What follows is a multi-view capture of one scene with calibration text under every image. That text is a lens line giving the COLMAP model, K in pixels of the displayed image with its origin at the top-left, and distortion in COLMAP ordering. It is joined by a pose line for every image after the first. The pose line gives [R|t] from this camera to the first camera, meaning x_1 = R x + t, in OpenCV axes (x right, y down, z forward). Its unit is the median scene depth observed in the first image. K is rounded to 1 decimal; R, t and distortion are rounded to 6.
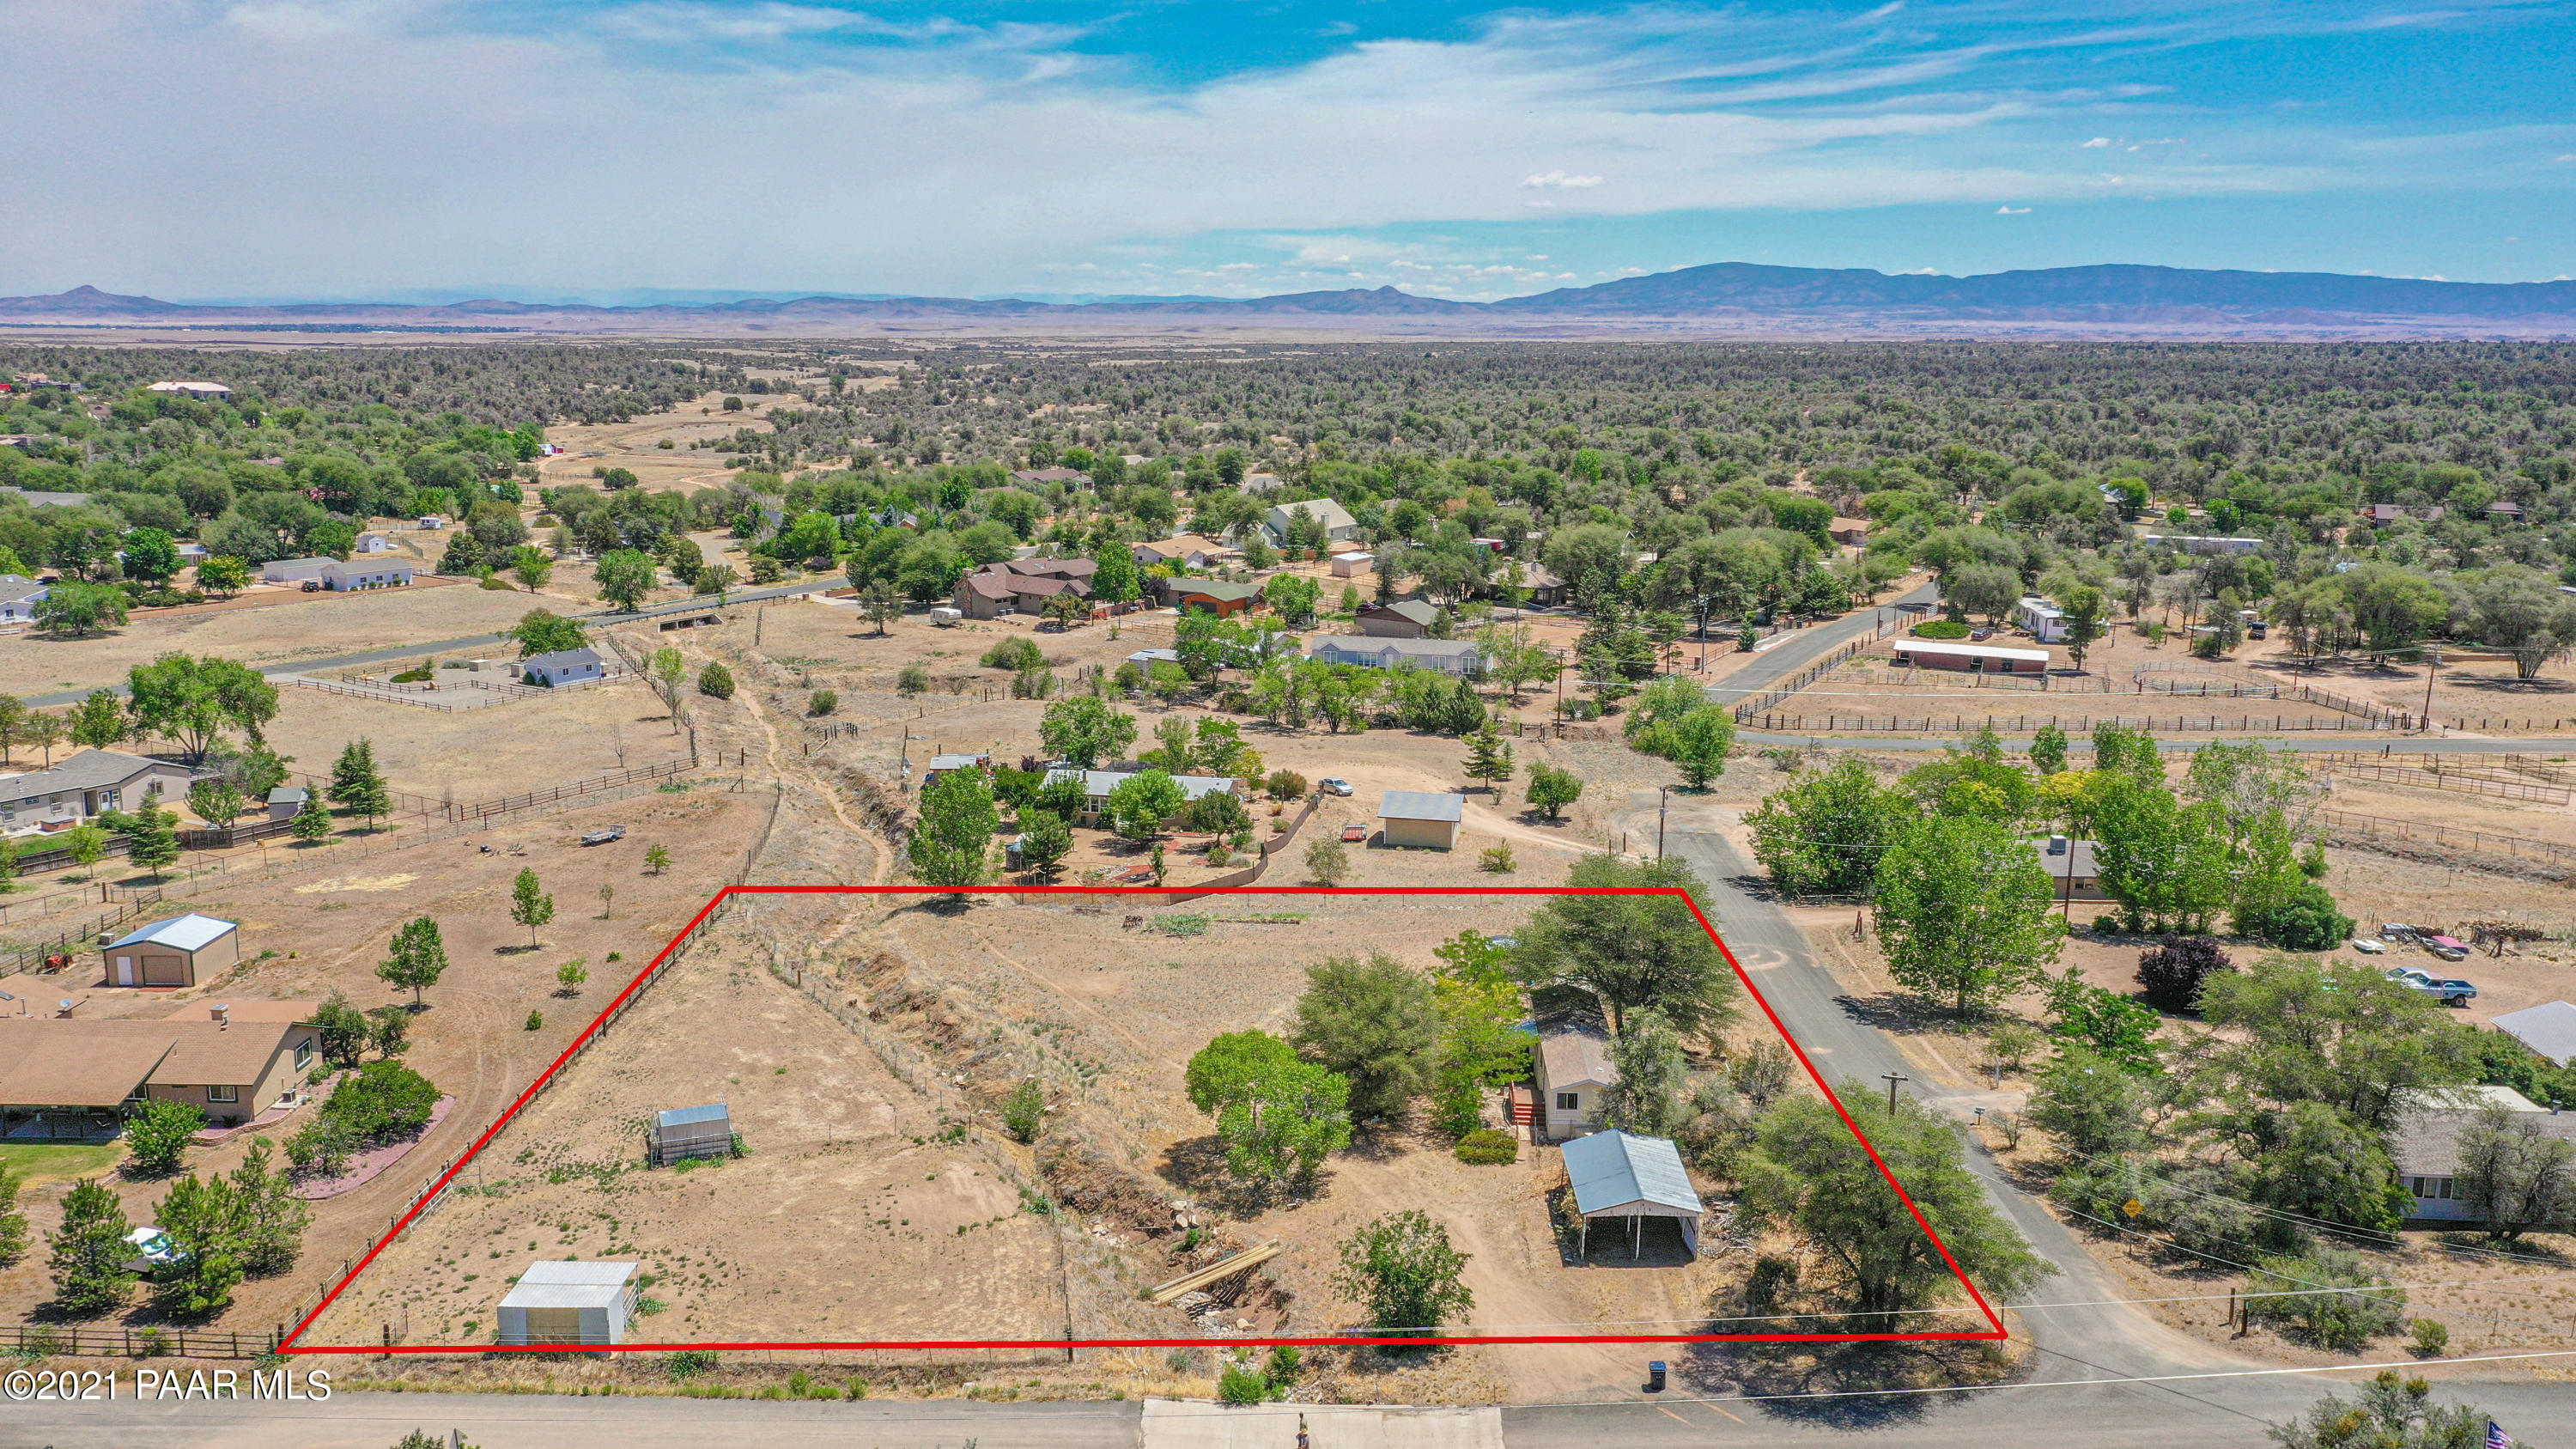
lens RADIAL K [[2037.9, 0, 1284.2], [0, 2037.9, 732.0], [0, 0, 1]] dist [0.017701, 0.003344]
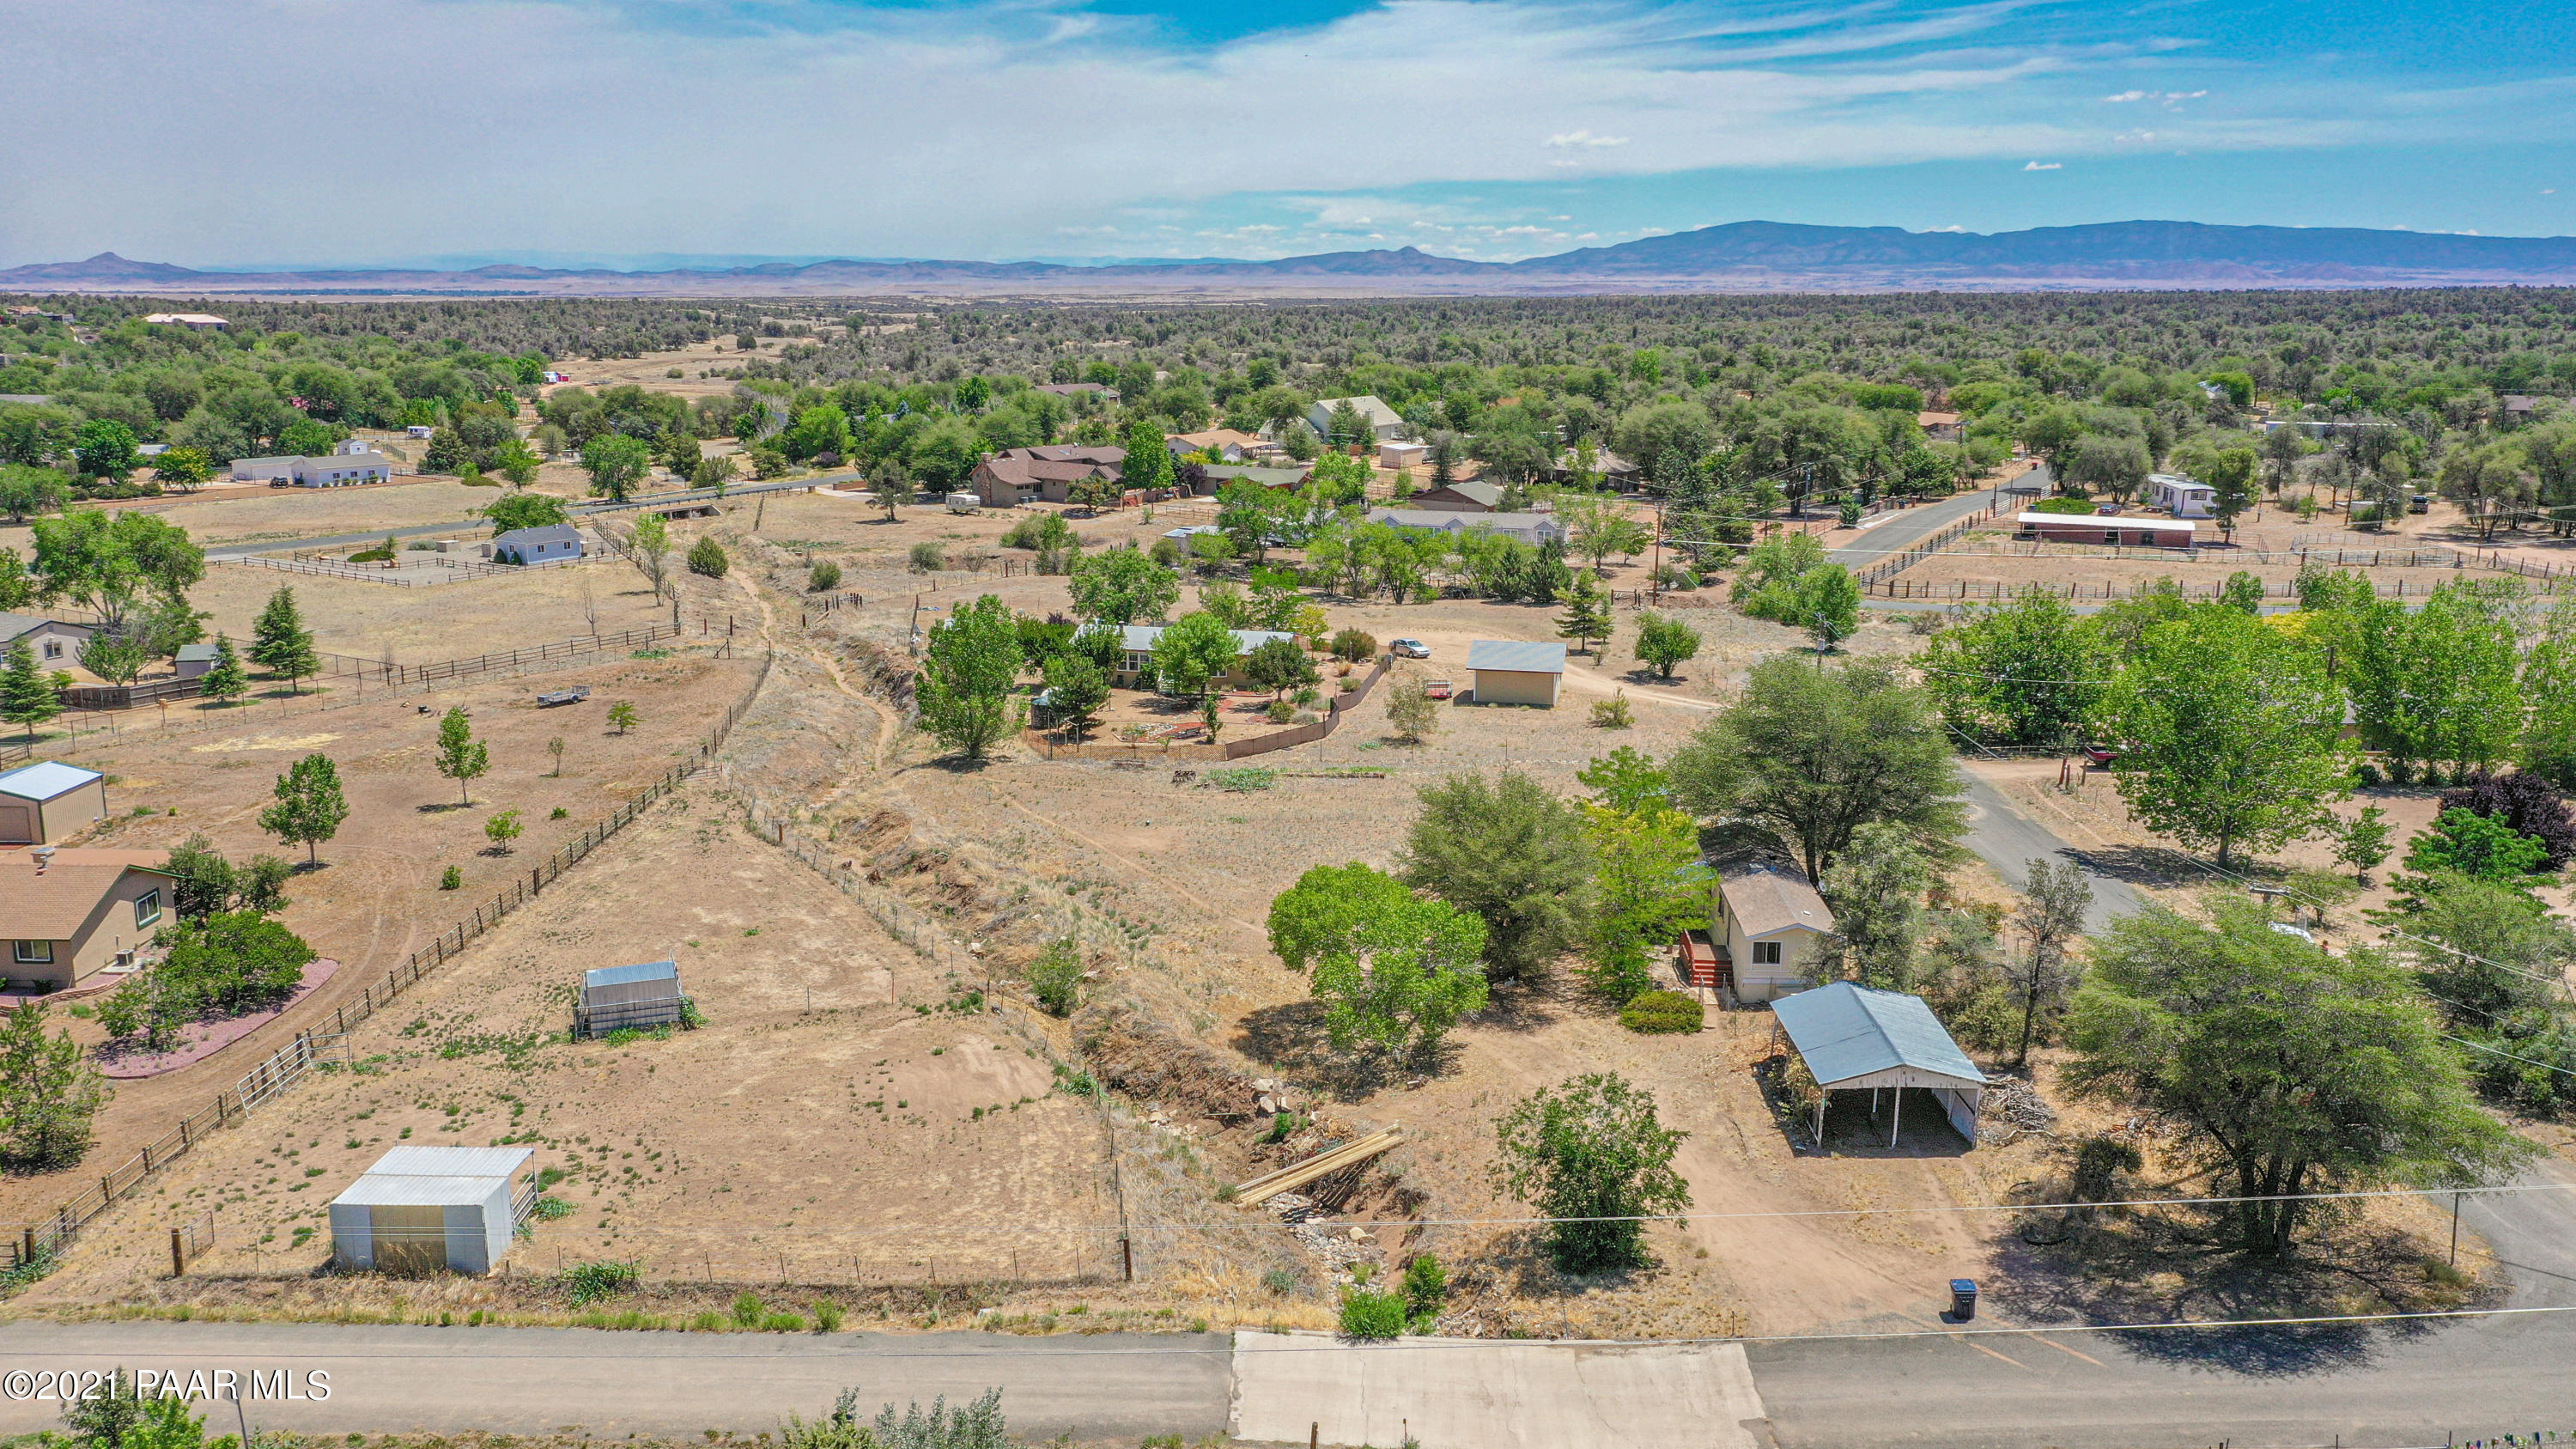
lens RADIAL K [[2037.9, 0, 1284.2], [0, 2037.9, 732.0], [0, 0, 1]] dist [0.017701, 0.003344]
pose [[0.999940, -0.002899, -0.010596, -0.021958], [0.003084, 0.999843, 0.017466, 0.054341], [0.010544, -0.017498, 0.999791, 0.151124]]
